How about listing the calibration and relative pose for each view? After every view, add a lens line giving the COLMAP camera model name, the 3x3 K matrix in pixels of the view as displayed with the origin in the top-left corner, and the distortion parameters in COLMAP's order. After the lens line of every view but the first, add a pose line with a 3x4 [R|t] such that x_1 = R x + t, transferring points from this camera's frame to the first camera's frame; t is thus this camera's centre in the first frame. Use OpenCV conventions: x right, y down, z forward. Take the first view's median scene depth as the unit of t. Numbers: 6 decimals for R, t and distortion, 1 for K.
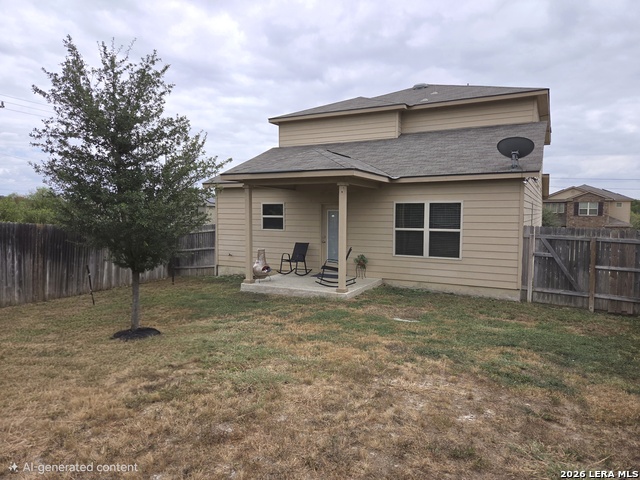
lens RADIAL K [[424.3, 0, 318.7], [0, 424.3, 241.6], [0, 0, 1]] dist [0.035434, 0.002692]
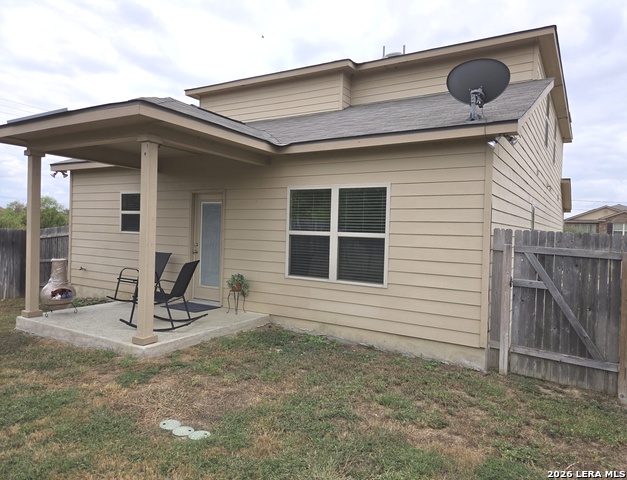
lens RADIAL K [[445.2, 0, 314.4], [0, 445.2, 236.8], [0, 0, 1]] dist [0.052136, -0.009595]
pose [[0.998879, 0.026488, -0.039220, 0.254123], [-0.028460, 0.998313, -0.050606, 0.007682], [0.037813, 0.051666, 0.997948, 0.393504]]
